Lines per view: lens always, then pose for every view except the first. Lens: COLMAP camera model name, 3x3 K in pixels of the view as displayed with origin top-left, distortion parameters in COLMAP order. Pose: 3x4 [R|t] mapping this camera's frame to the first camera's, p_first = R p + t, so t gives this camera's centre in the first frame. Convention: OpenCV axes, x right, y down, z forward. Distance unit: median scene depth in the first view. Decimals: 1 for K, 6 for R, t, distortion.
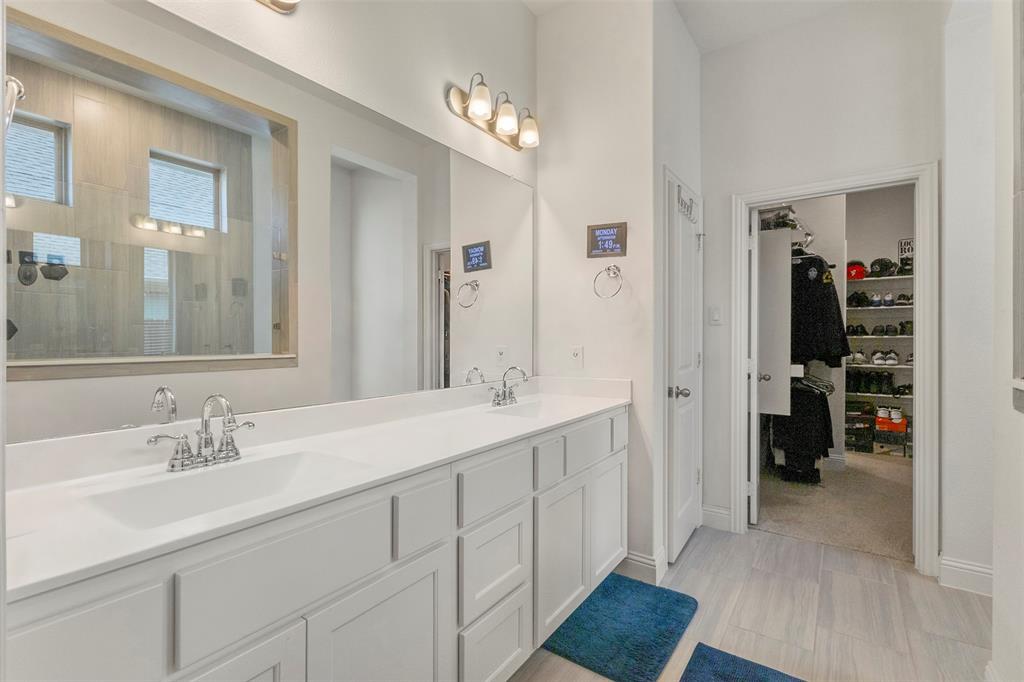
lens RADIAL K [[474.2, 0, 508.3], [0, 474.2, 339.6], [0, 0, 1]] dist [0.002993, 0.001336]
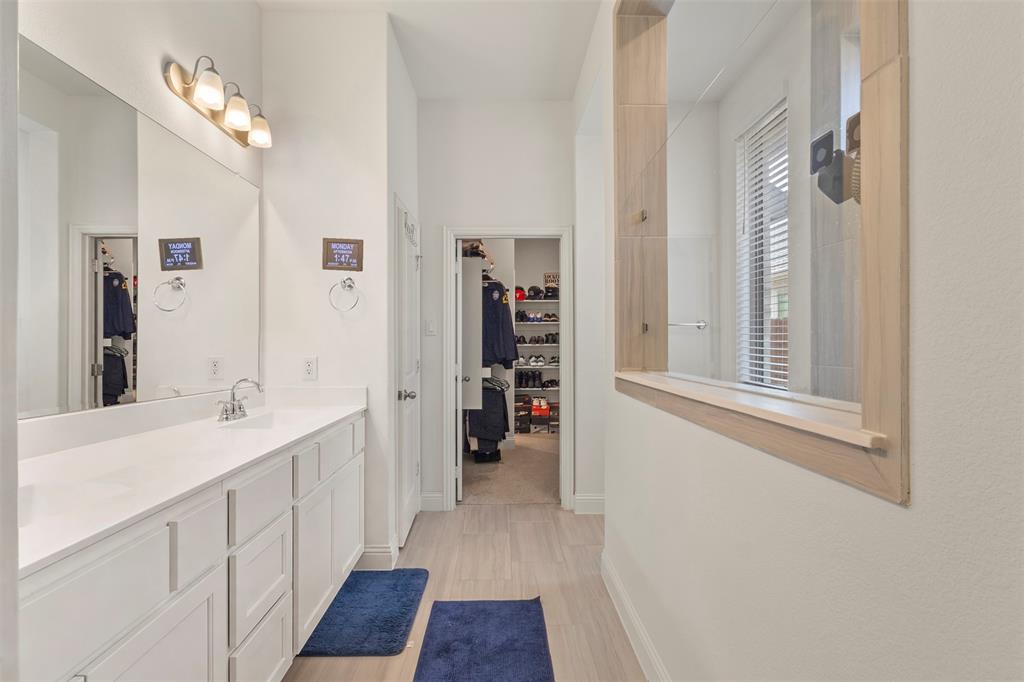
lens RADIAL K [[474.2, 0, 515.0], [0, 474.2, 343.9], [0, 0, 1]] dist [0.002993, 0.001336]
pose [[0.801426, 0.000073, 0.598094, -0.109359], [0.003762, 0.999980, -0.005164, -0.004188], [-0.598082, 0.006388, 0.801409, -0.062641]]
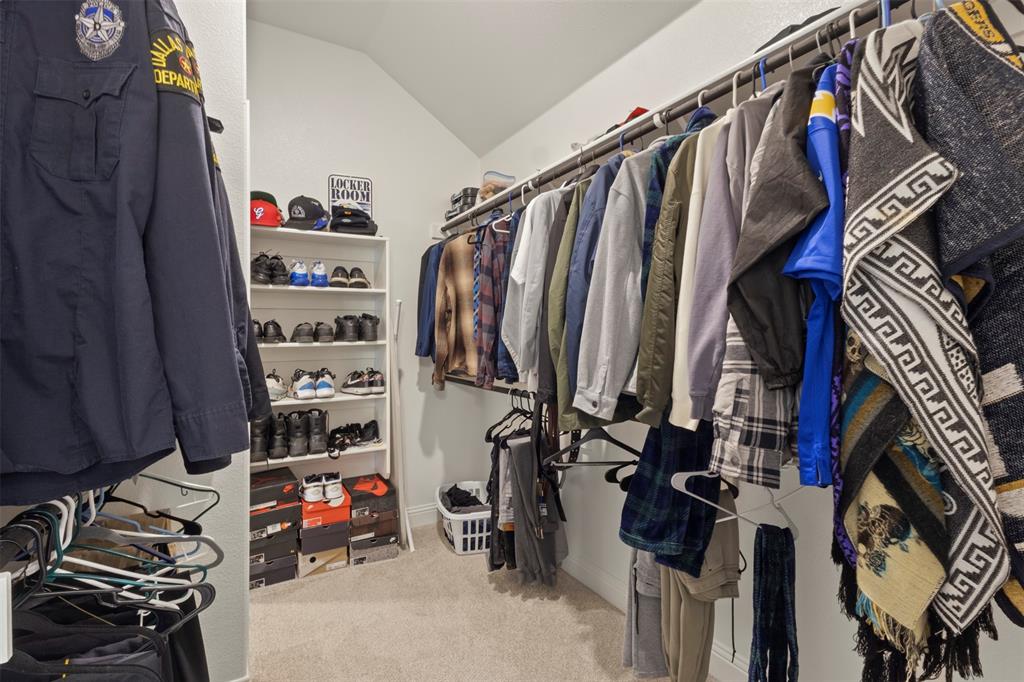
lens RADIAL K [[474.2, 0, 509.0], [0, 474.2, 333.3], [0, 0, 1]] dist [0.002993, 0.001336]
pose [[0.417678, -0.003772, 0.908587, 0.824555], [0.009332, 0.999956, -0.000138, -0.032692], [-0.908547, 0.008536, 0.417696, 1.191609]]
